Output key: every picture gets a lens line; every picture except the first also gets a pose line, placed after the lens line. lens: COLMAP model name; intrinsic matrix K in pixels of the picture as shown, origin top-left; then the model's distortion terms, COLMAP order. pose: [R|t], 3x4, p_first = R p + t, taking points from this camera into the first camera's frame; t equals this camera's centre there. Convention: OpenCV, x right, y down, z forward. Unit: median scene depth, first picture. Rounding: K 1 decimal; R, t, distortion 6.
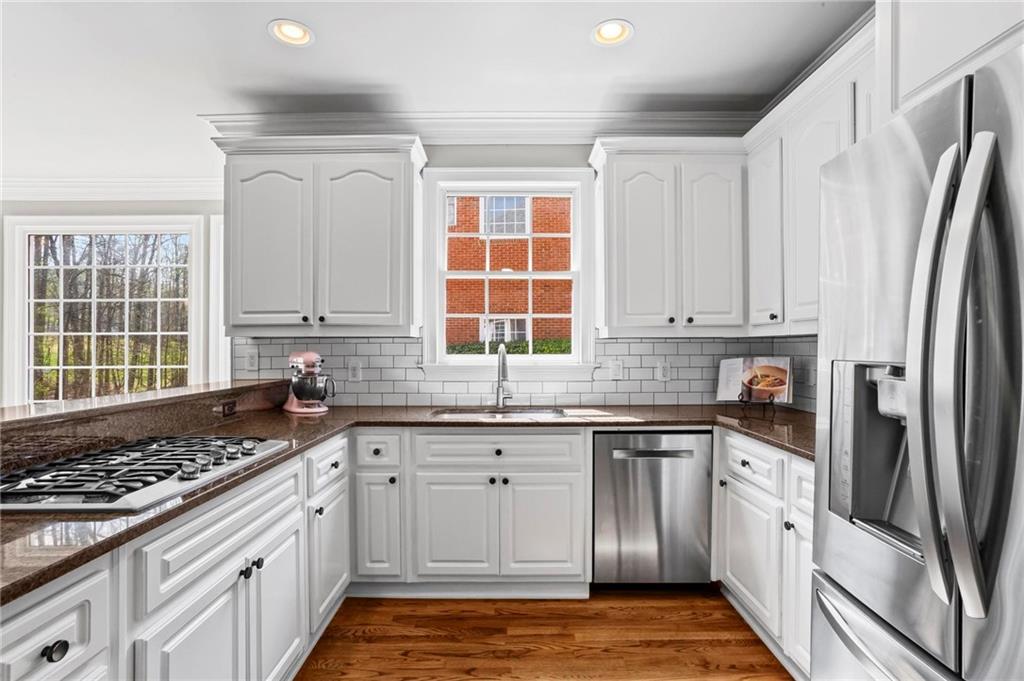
lens RADIAL K [[494.8, 0, 530.3], [0, 494.8, 343.6], [0, 0, 1]] dist [-0.031180, 0.016661]
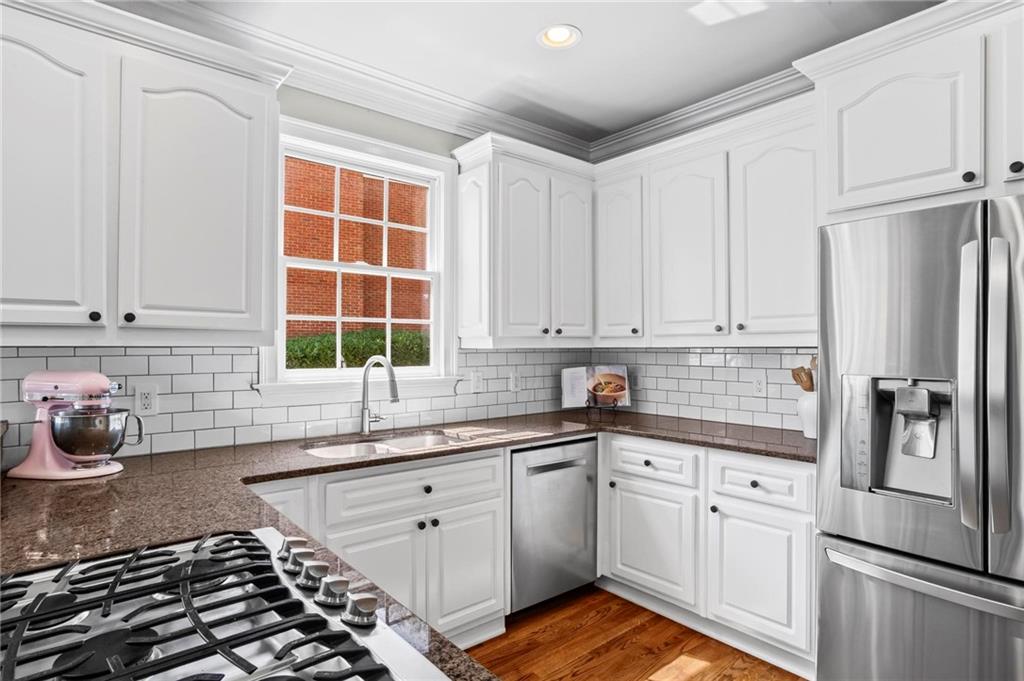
lens RADIAL K [[527.4, 0, 515.4], [0, 527.4, 343.2], [0, 0, 1]] dist [-0.025892, 0.011399]
pose [[0.781268, 0.007783, 0.624147, -0.434488], [-0.006190, 0.999970, -0.004722, -0.017466], [-0.624165, -0.000175, 0.781293, 0.195739]]
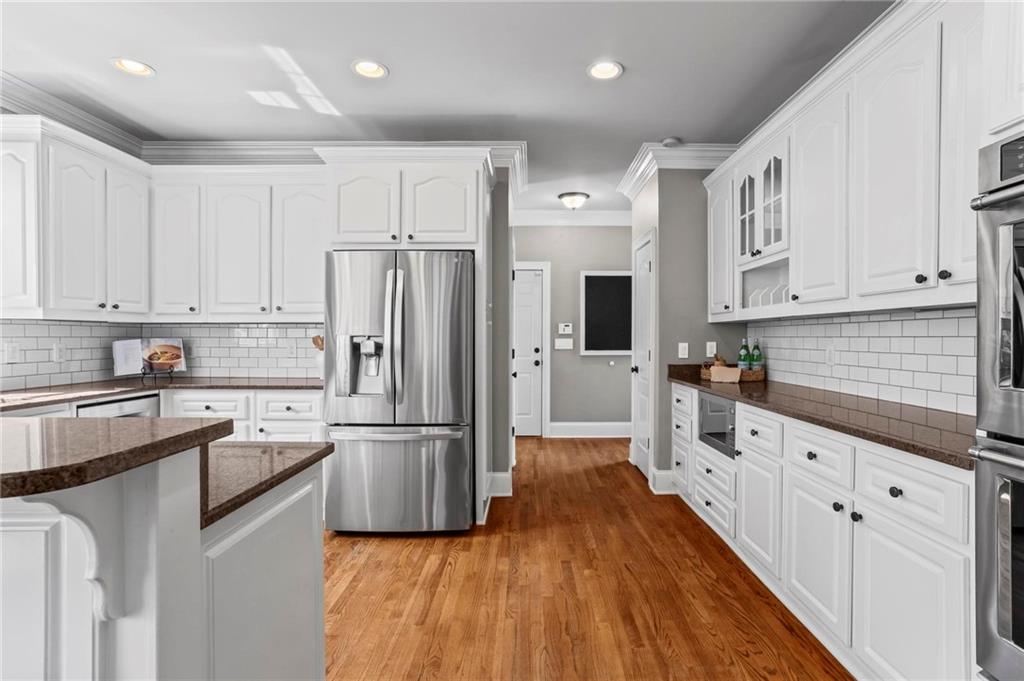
lens RADIAL K [[494.8, 0, 520.9], [0, 494.8, 341.3], [0, 0, 1]] dist [-0.031180, 0.016661]
pose [[0.029837, -0.006542, 0.999533, -0.805787], [-0.009431, 0.999932, 0.006826, 0.017797], [-0.999510, -0.009630, 0.029773, 0.002847]]
